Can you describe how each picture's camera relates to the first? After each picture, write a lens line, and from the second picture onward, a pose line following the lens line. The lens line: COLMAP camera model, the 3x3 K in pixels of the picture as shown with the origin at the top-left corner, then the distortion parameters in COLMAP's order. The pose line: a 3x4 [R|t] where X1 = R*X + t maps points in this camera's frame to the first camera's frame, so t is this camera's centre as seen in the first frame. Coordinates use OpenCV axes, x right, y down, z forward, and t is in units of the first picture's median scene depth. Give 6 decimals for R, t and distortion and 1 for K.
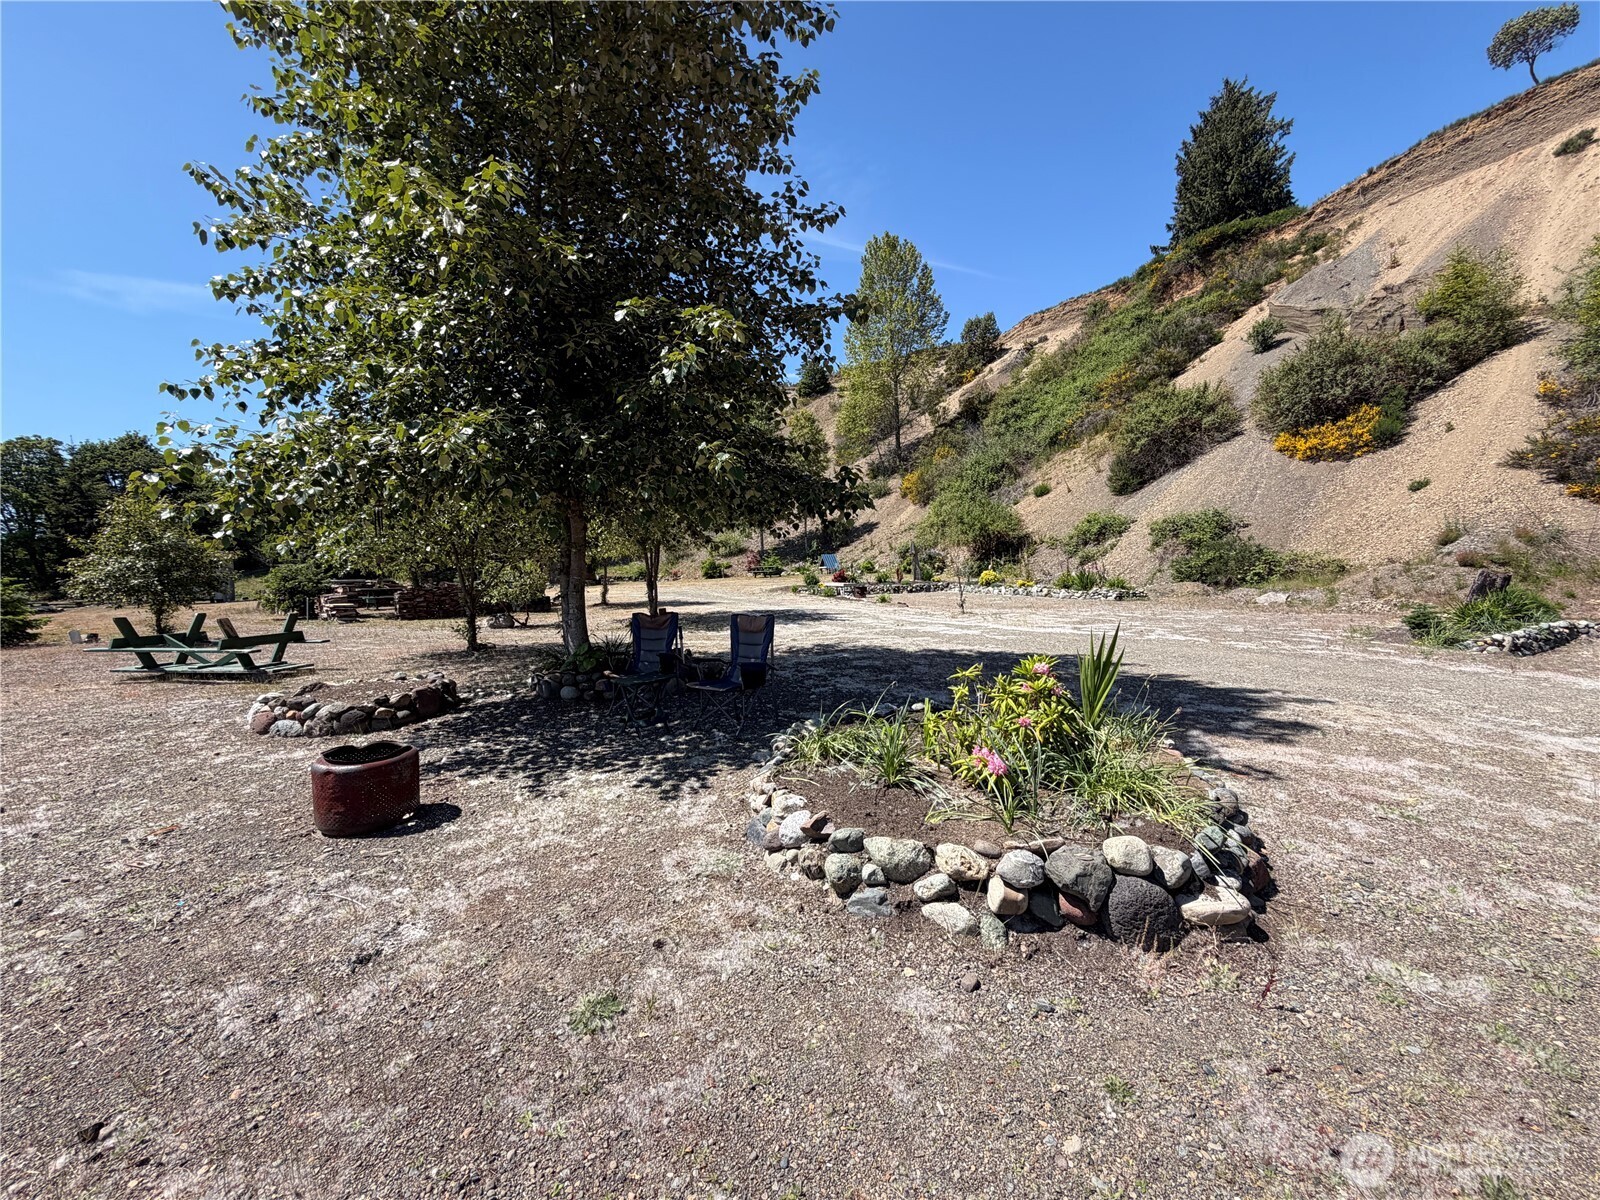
lens RADIAL K [[644.4, 0, 801.2], [0, 644.4, 597.0], [0, 0, 1]] dist [0.002951, -0.000051]
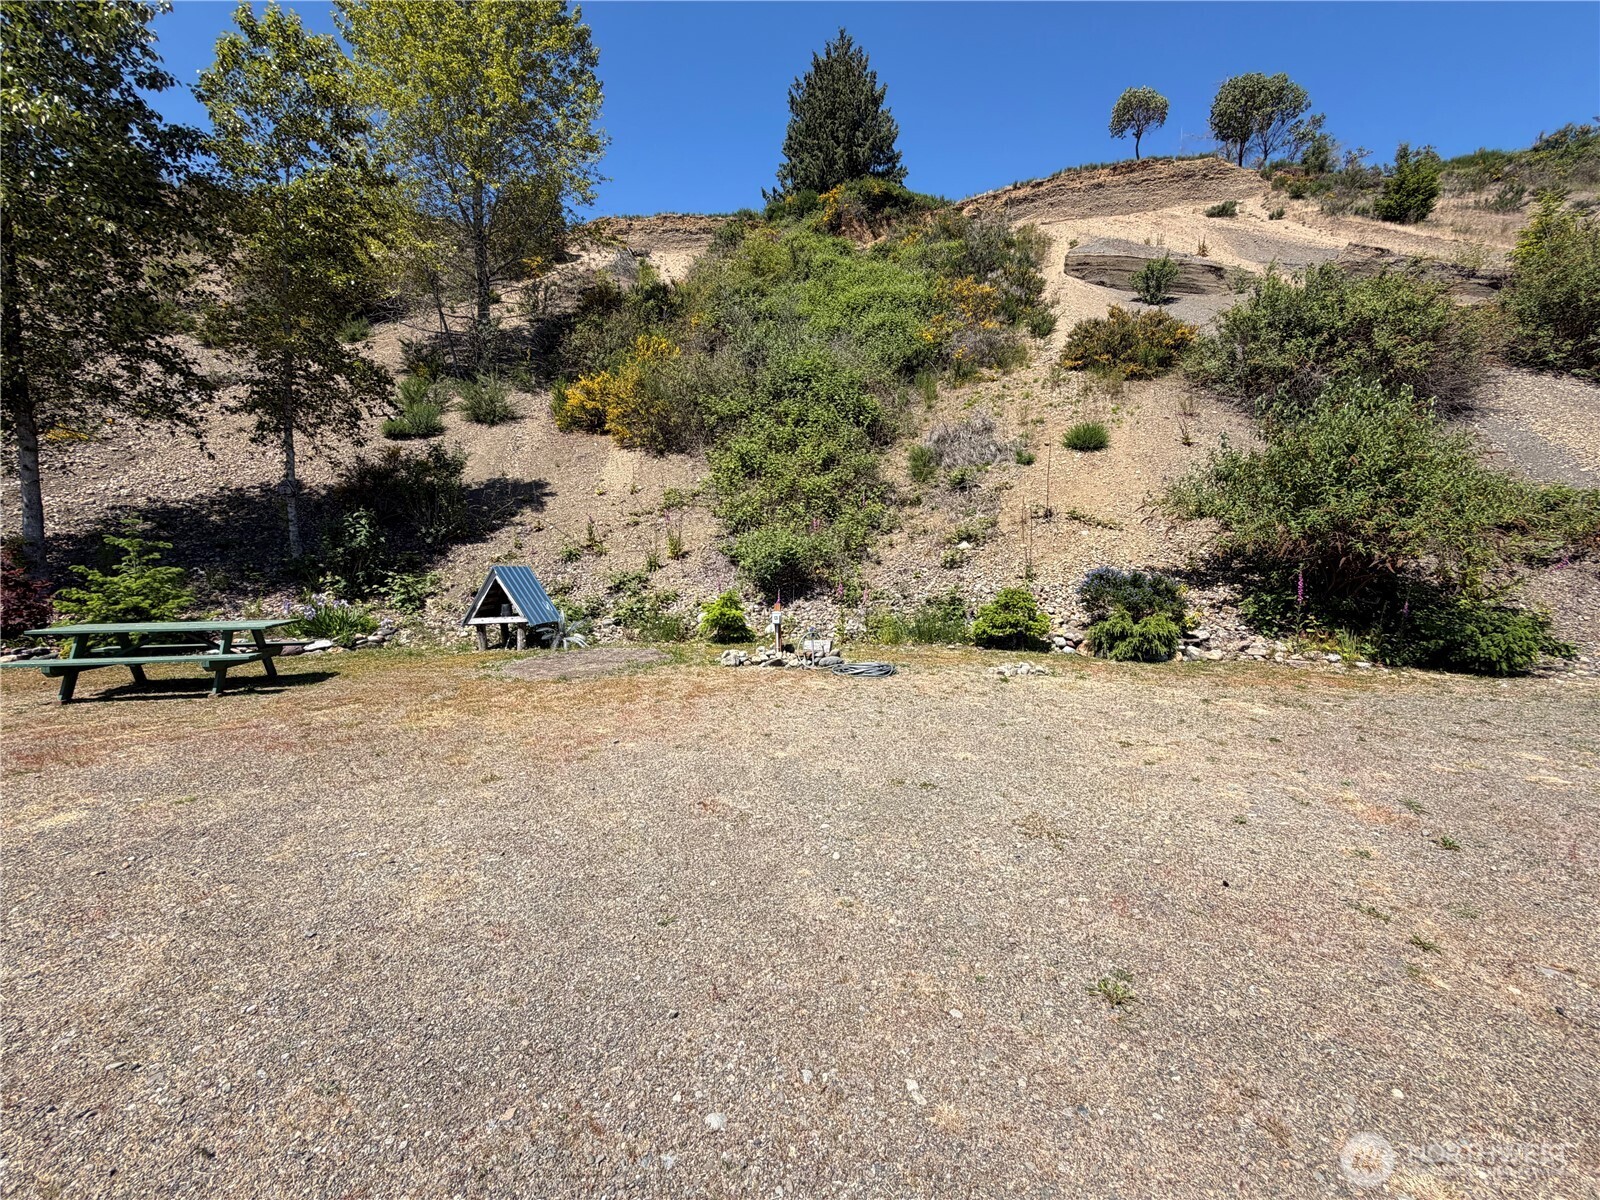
lens RADIAL K [[644.4, 0, 798.9], [0, 644.4, 607.5], [0, 0, 1]] dist [0.002951, -0.000051]
pose [[0.629273, -0.010673, 0.777111, -0.059331], [0.023003, 0.999723, -0.004896, -0.041050], [-0.776844, 0.020957, 0.629345, 0.645574]]
